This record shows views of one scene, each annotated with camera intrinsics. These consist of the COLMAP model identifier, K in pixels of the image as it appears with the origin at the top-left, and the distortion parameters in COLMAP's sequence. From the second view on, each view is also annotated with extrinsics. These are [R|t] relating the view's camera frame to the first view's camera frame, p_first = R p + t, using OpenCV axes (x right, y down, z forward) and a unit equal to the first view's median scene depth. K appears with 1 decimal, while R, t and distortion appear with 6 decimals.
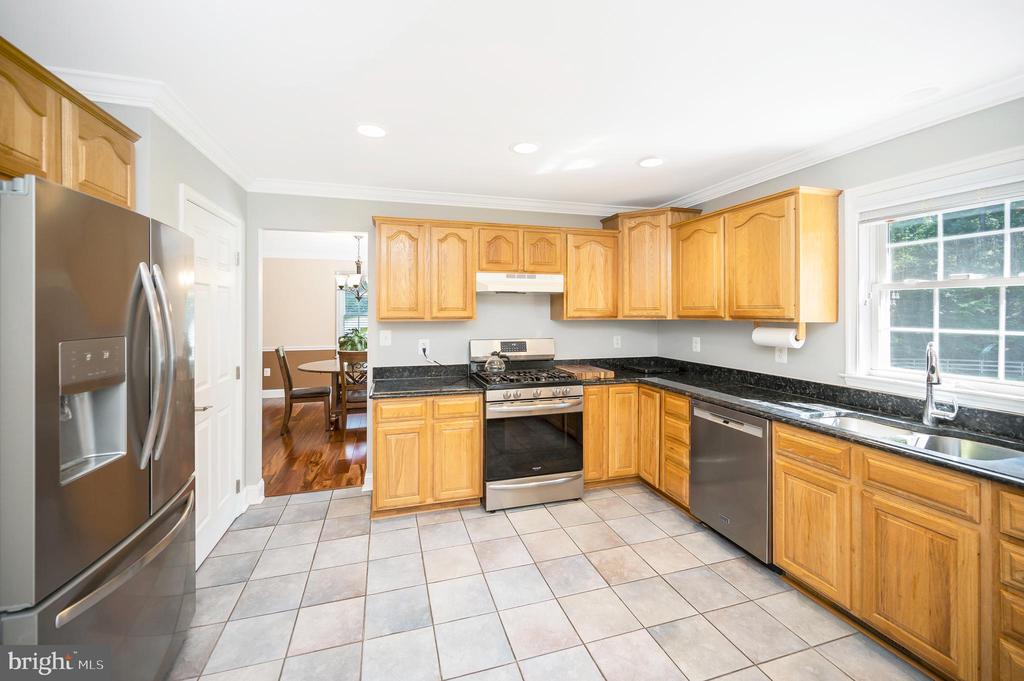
lens RADIAL K [[421.1, 0, 509.4], [0, 421.1, 313.6], [0, 0, 1]] dist [0.001233, -0.001089]
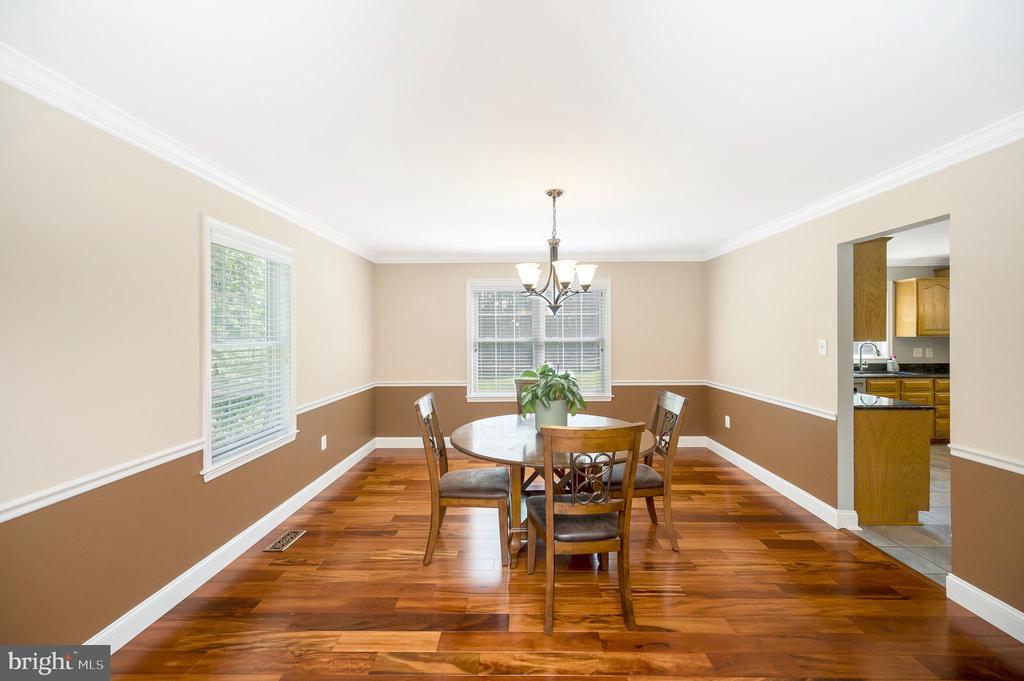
lens RADIAL K [[421.1, 0, 514.8], [0, 421.1, 334.7], [0, 0, 1]] dist [0.001233, -0.001089]
pose [[0.288882, -0.000104, 0.957365, -1.569687], [0.010032, 0.999945, -0.002919, -0.001346], [-0.957312, 0.010447, 0.288868, 1.574241]]
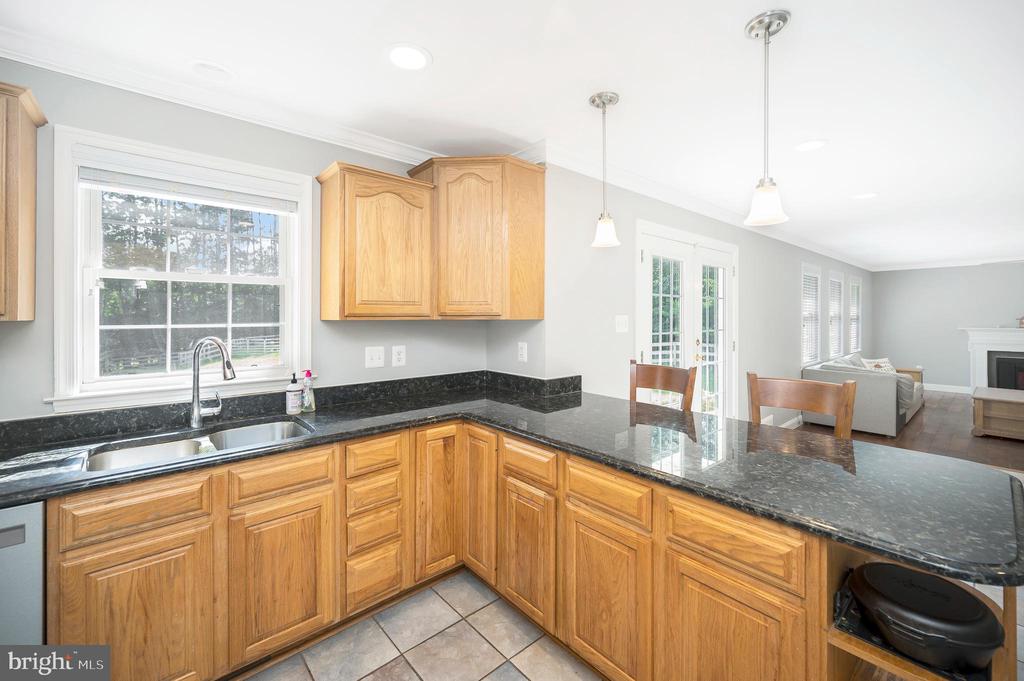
lens RADIAL K [[421.1, 0, 510.2], [0, 421.1, 313.3], [0, 0, 1]] dist [0.001233, -0.001089]
pose [[-0.418031, 0.003618, 0.908426, -0.091426], [0.003375, 0.999991, -0.002430, 0.011012], [-0.908427, 0.002051, -0.418039, 0.493859]]
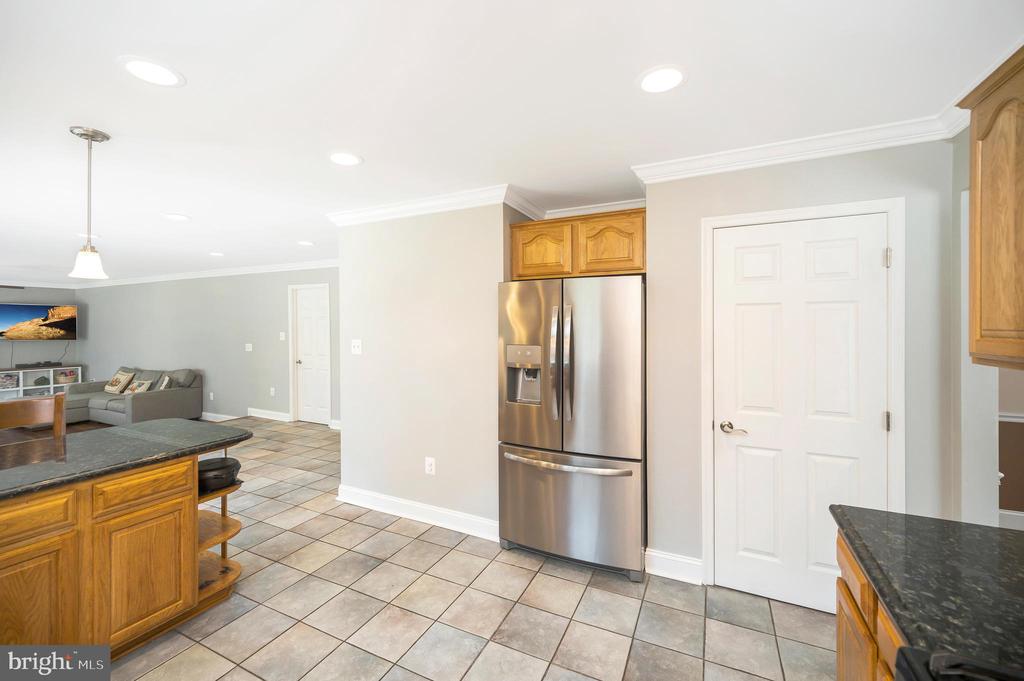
lens RADIAL K [[421.1, 0, 511.5], [0, 421.1, 334.8], [0, 0, 1]] dist [0.001233, -0.001089]
pose [[-0.671012, 0.014335, -0.741308, 0.269436], [-0.001625, 0.999782, 0.020804, -0.019160], [0.741444, 0.015164, -0.670843, 0.959152]]
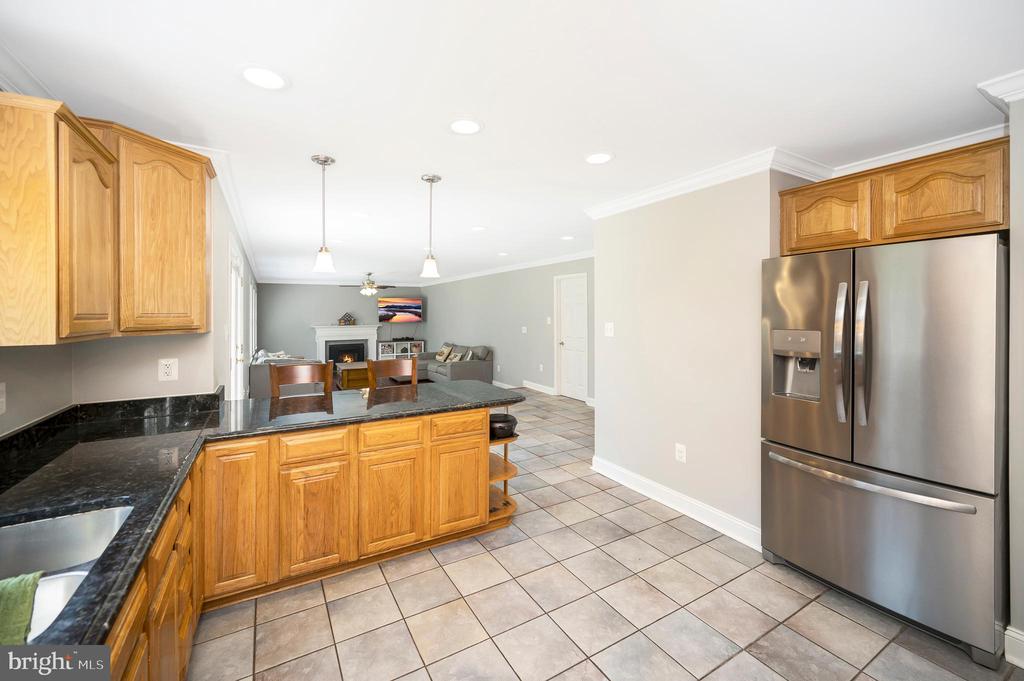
lens RADIAL K [[421.1, 0, 509.6], [0, 421.1, 314.1], [0, 0, 1]] dist [0.001233, -0.001089]
pose [[-0.970963, 0.004948, -0.239180, 0.278070], [0.004185, 0.999984, 0.003697, -0.011897], [0.239195, 0.002589, -0.970968, 1.002793]]
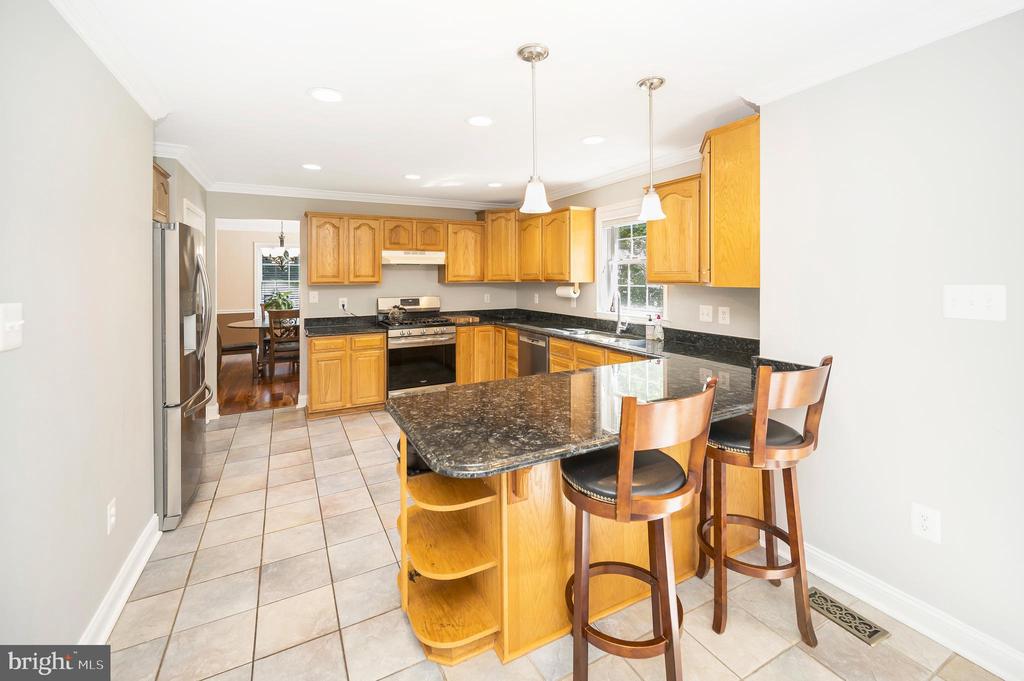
lens RADIAL K [[421.1, 0, 511.6], [0, 421.1, 279.1], [0, 0, 1]] dist [0.001233, -0.001089]
pose [[0.979221, -0.005160, 0.202731, 0.068762], [0.005713, 0.999981, -0.002144, 0.006367], [-0.202716, 0.003258, 0.979232, -0.544408]]
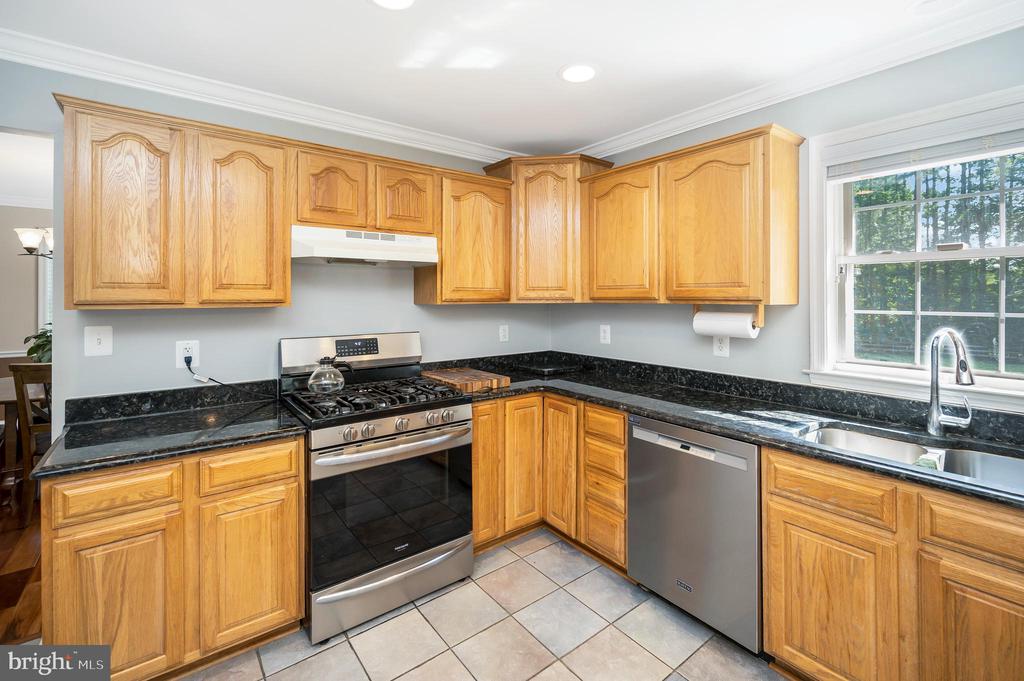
lens RADIAL K [[455.6, 0, 516.6], [0, 455.6, 298.1], [0, 0, 1]] dist [0.003748, 0.000198]
pose [[0.930710, -0.001440, 0.365755, -0.021958], [0.001948, 0.999998, -0.001021, 0.006655], [-0.365752, 0.001662, 0.930711, 0.322219]]
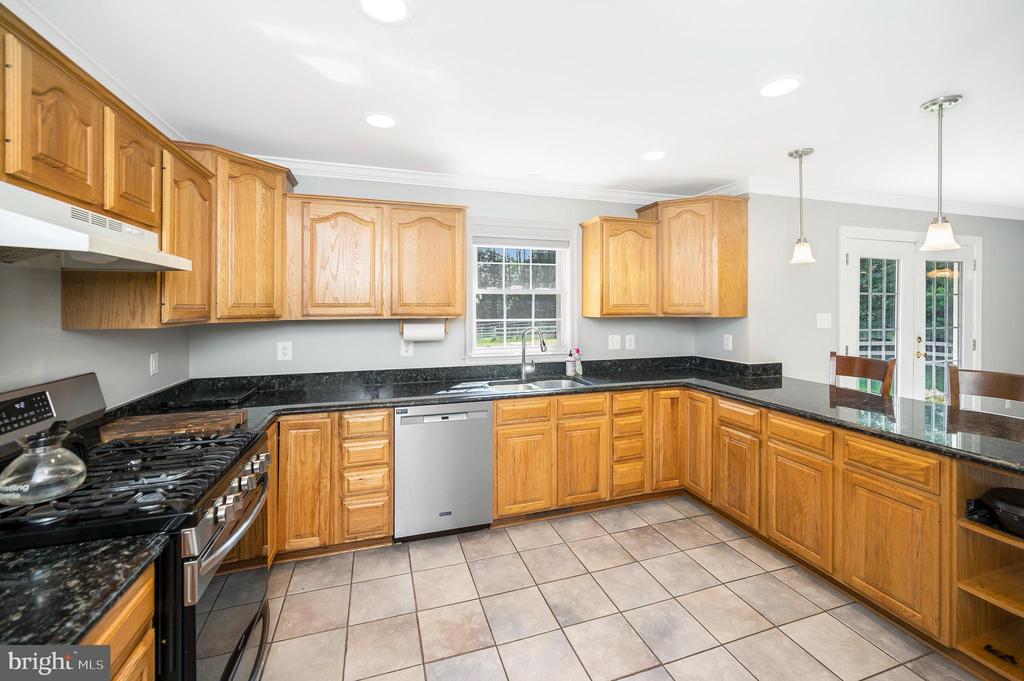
lens RADIAL K [[421.1, 0, 514.7], [0, 421.1, 308.6], [0, 0, 1]] dist [0.001233, -0.001089]
pose [[-0.024921, -0.003909, 0.999682, -0.412322], [0.005942, 0.999974, 0.004058, -0.007715], [-0.999672, 0.006041, -0.024897, 0.699626]]
